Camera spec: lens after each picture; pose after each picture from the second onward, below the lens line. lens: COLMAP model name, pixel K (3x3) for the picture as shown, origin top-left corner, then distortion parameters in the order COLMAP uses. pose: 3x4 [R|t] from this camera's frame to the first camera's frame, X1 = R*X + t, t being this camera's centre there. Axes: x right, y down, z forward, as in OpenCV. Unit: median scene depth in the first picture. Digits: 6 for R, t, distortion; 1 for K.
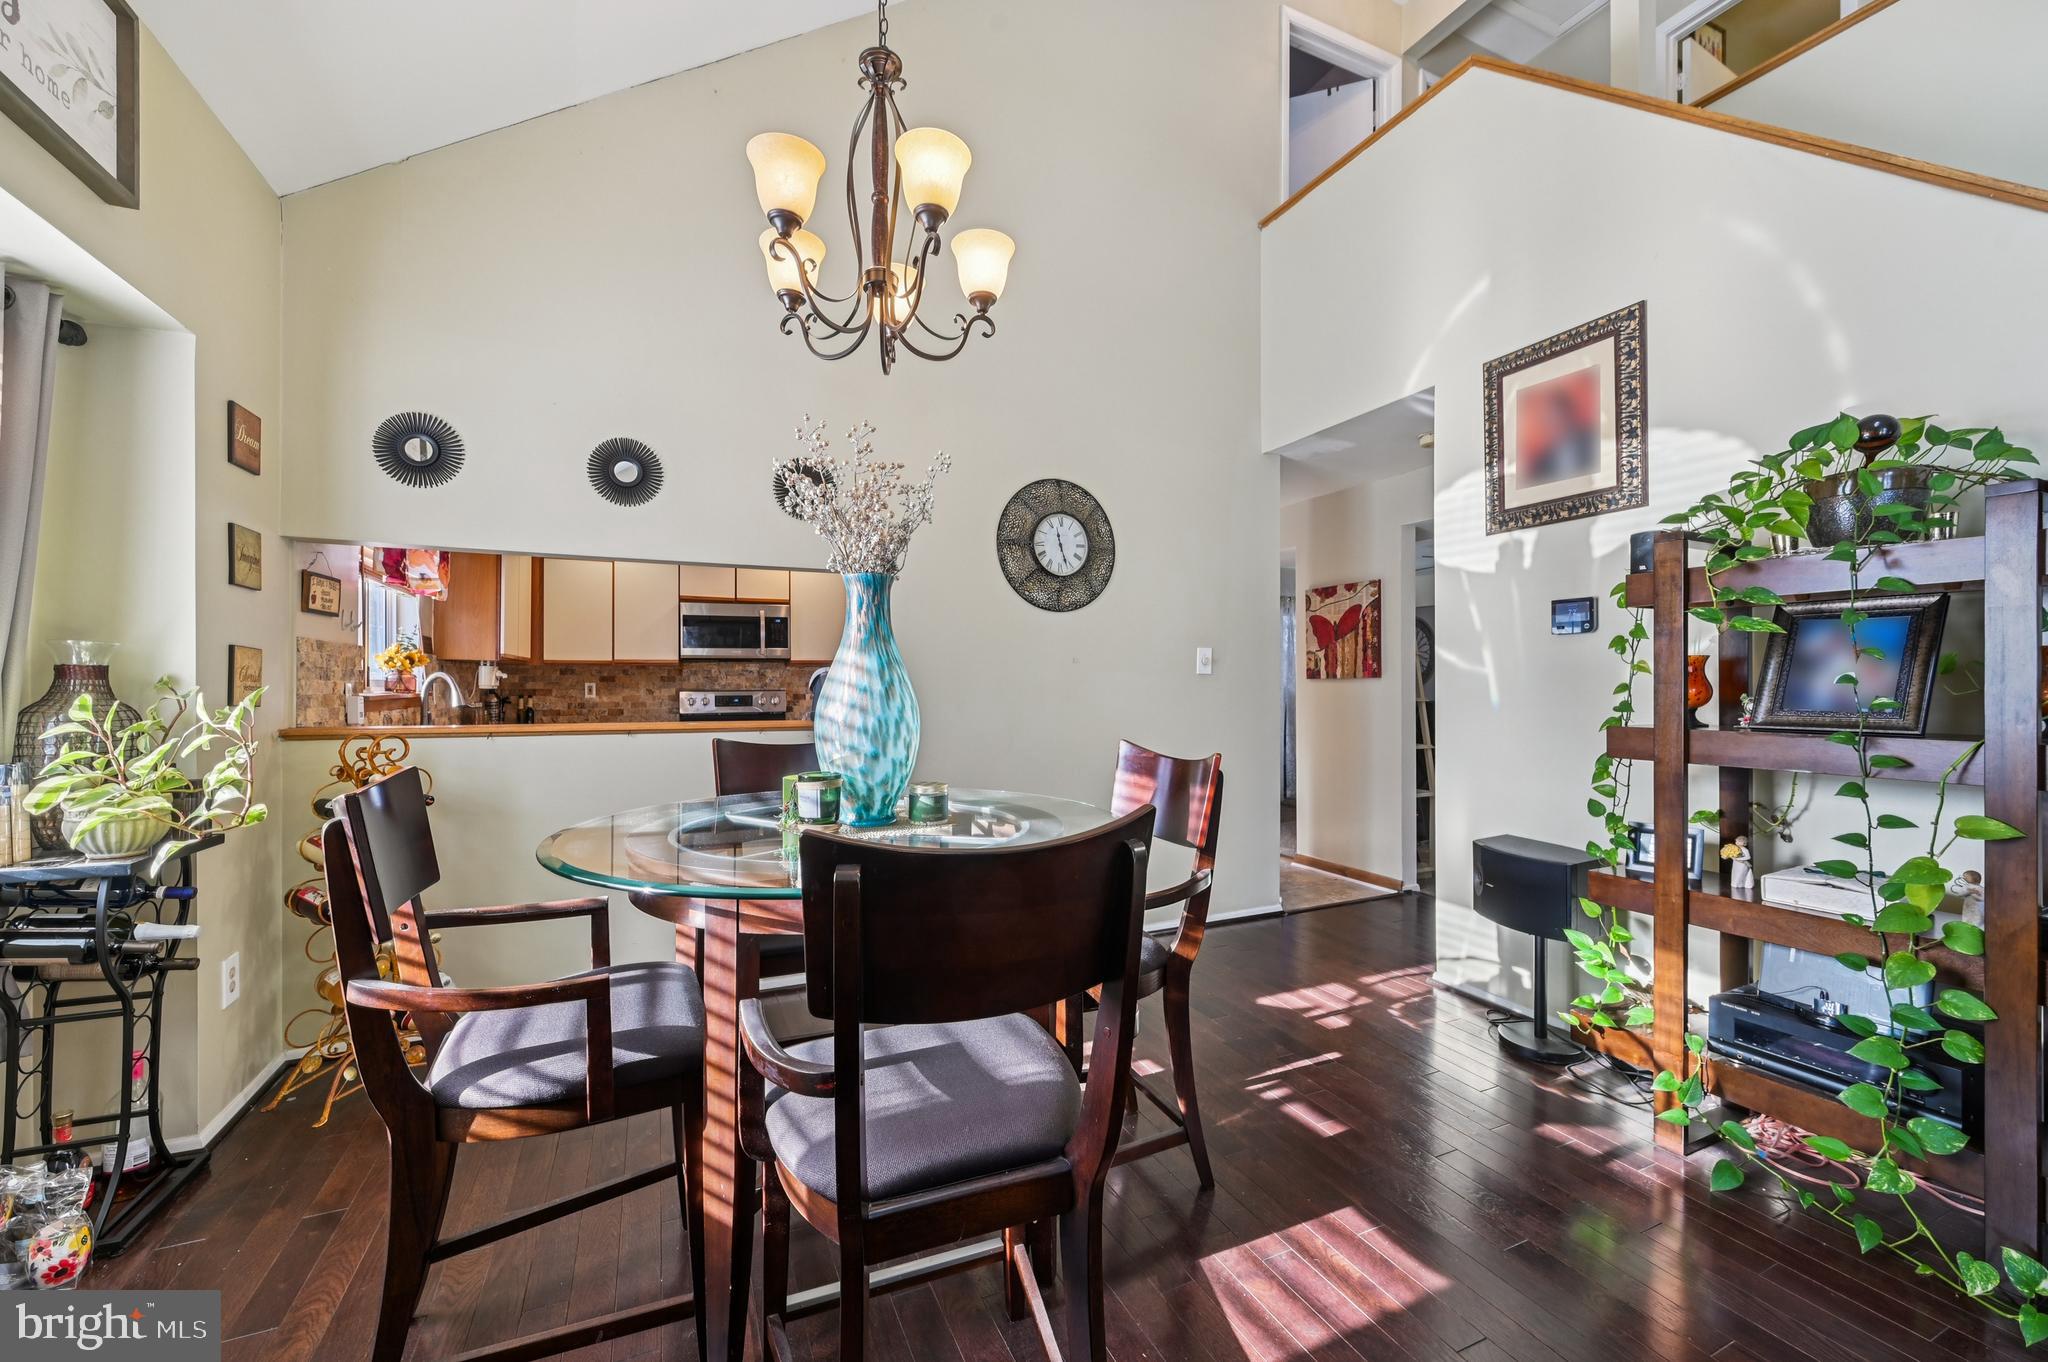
lens RADIAL K [[813.7, 0, 1034.2], [0, 813.7, 687.6], [0, 0, 1]] dist [-0.001070, 0.000066]
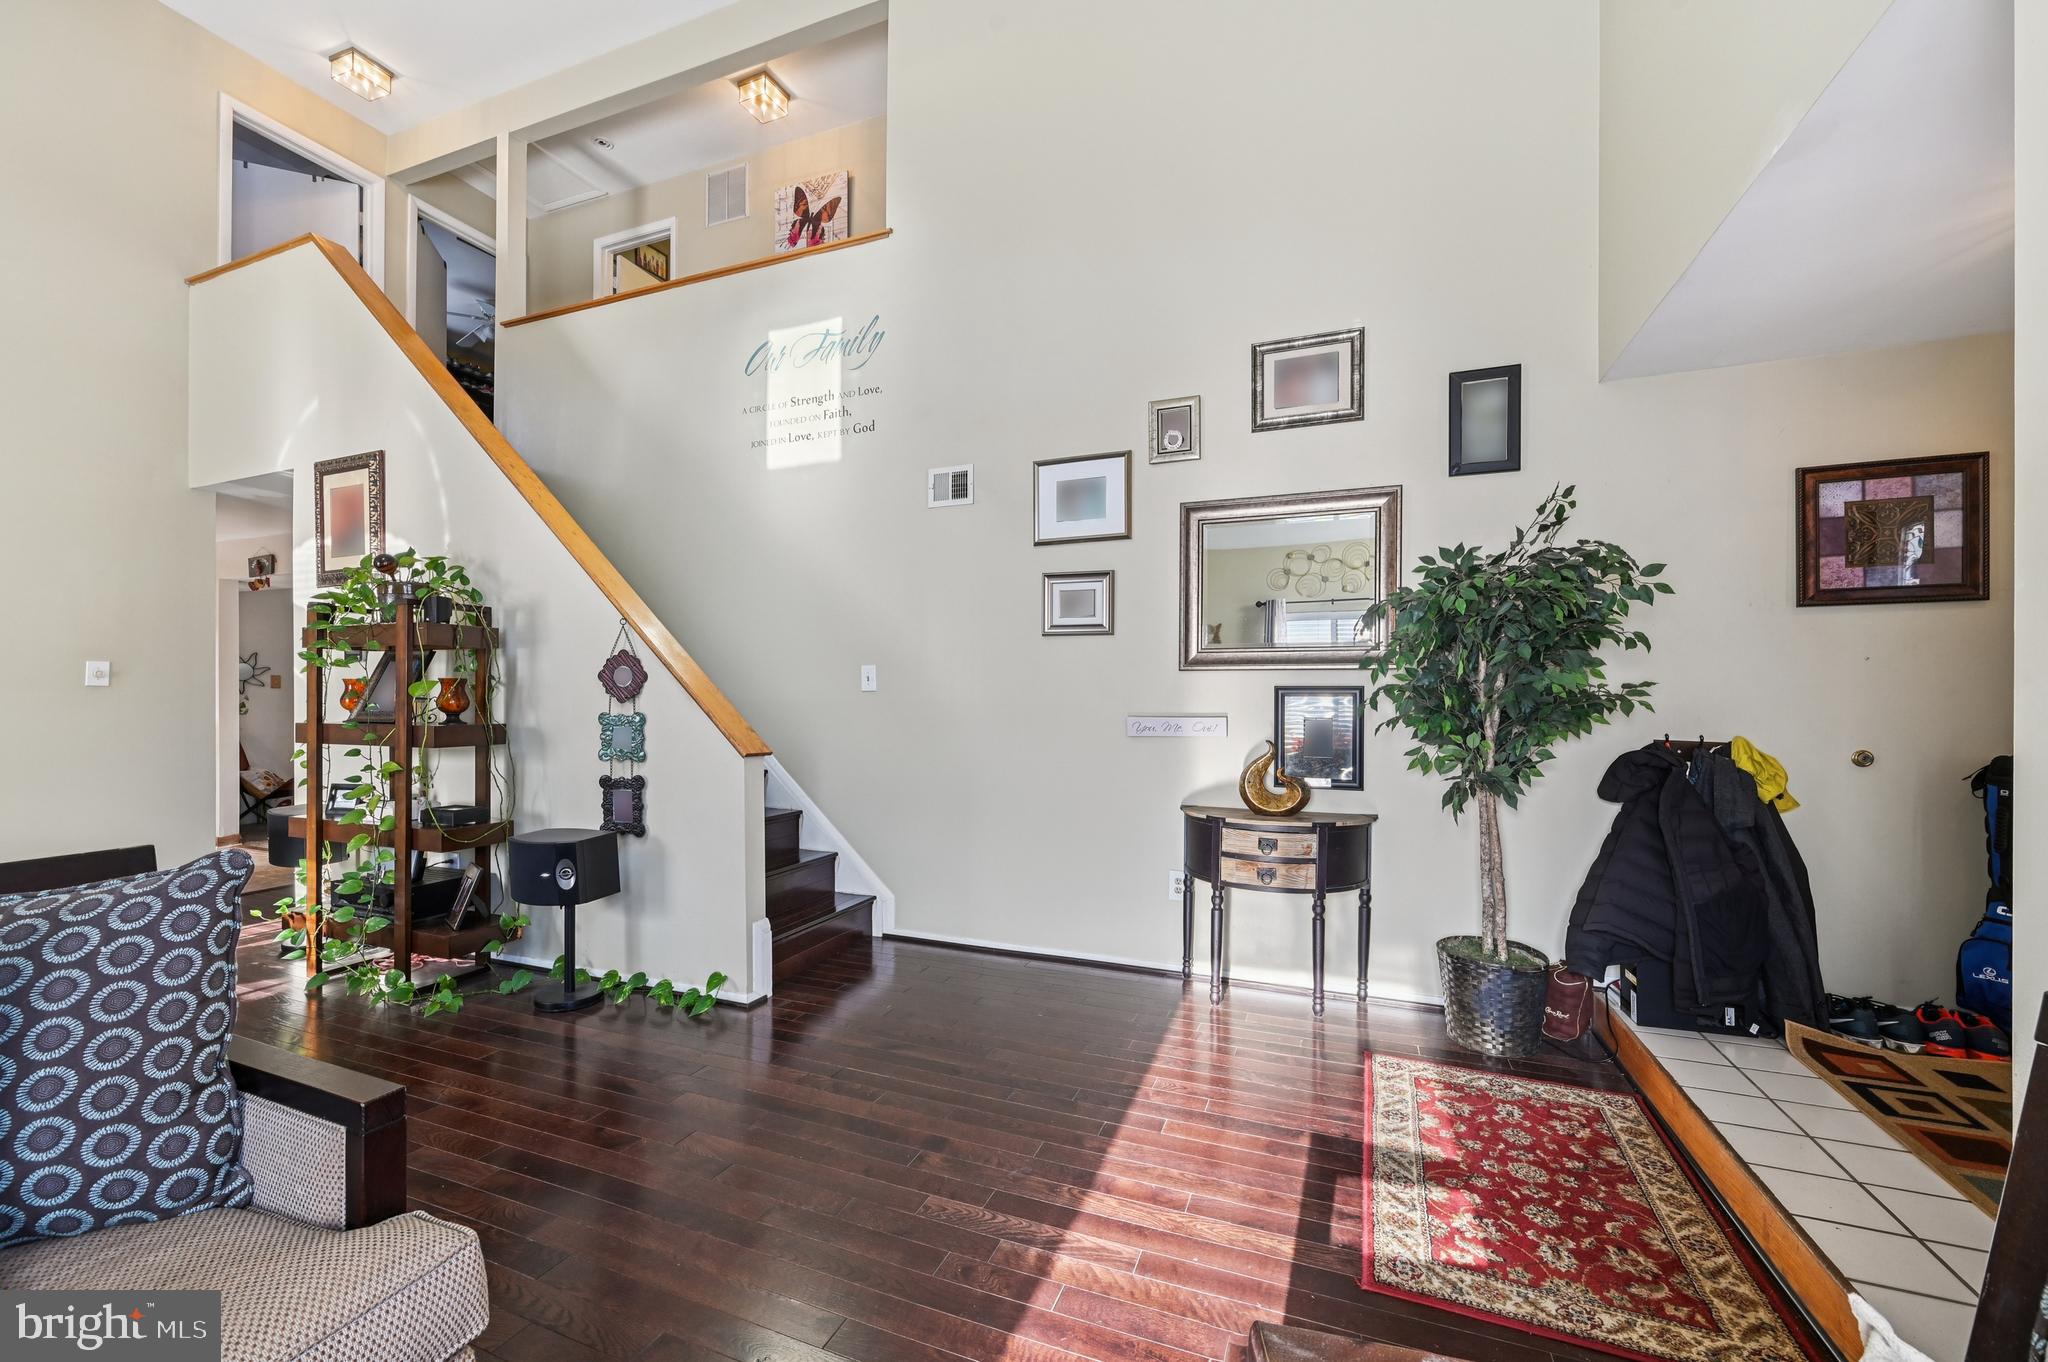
lens RADIAL K [[813.7, 0, 1034.2], [0, 813.7, 687.6], [0, 0, 1]] dist [-0.001070, 0.000066]
pose [[0.725509, 0.008585, 0.688159, 0.514016], [-0.001049, 0.999935, -0.011369, -0.005249], [-0.688211, 0.007526, 0.725471, -0.854716]]
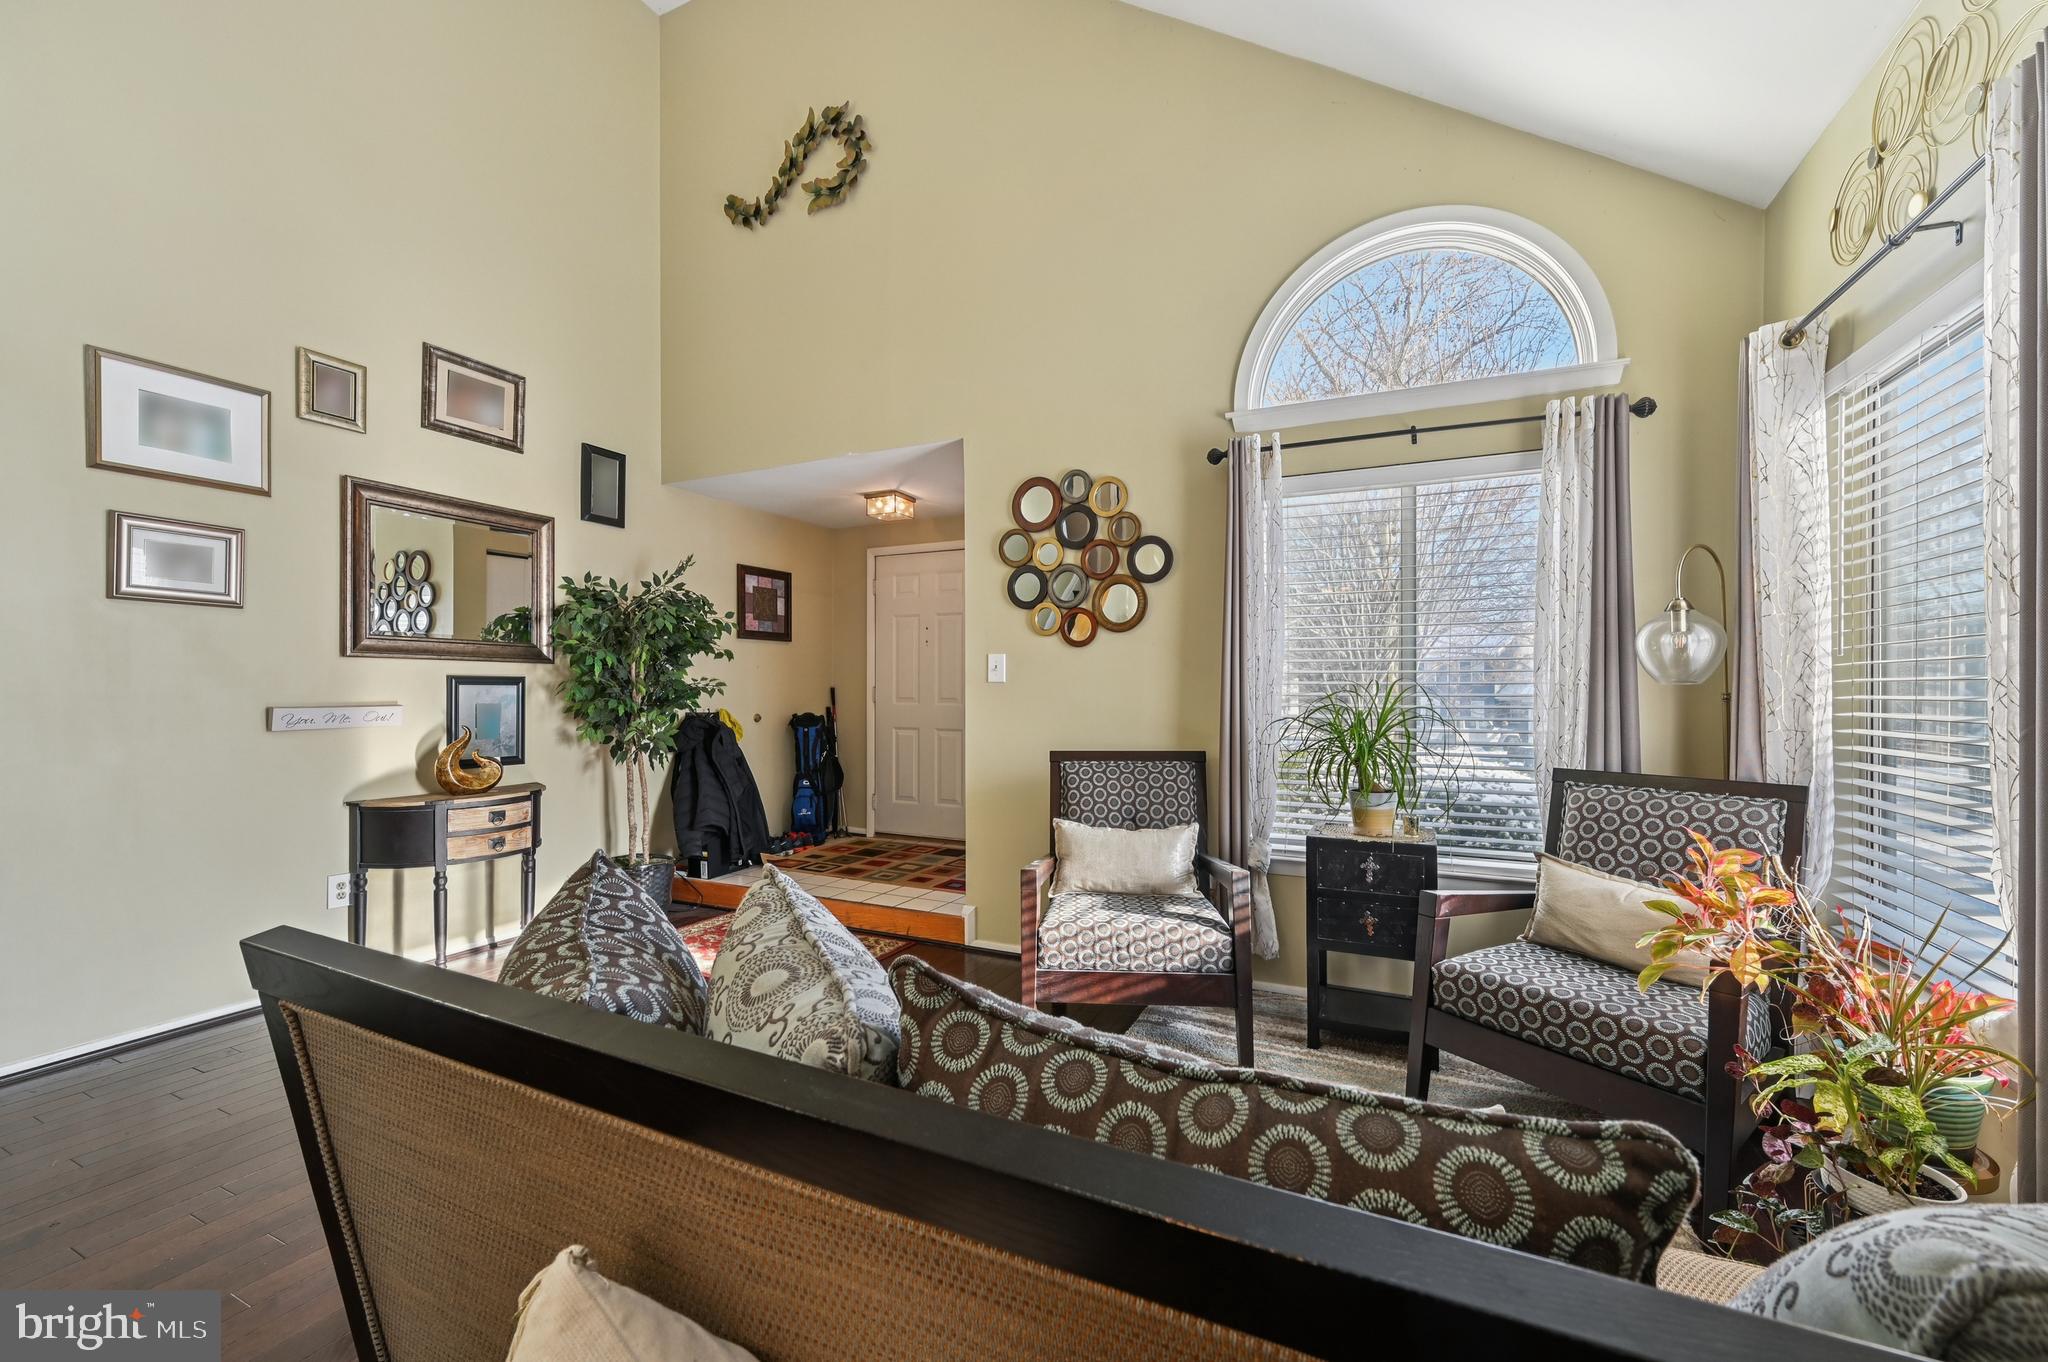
lens RADIAL K [[813.7, 0, 1034.2], [0, 813.7, 687.6], [0, 0, 1]] dist [-0.001070, 0.000066]
pose [[-0.640392, 0.001090, 0.768047, 0.041647], [-0.000585, 0.999998, -0.001907, -0.001100], [-0.768048, -0.001671, -0.640391, -0.141331]]
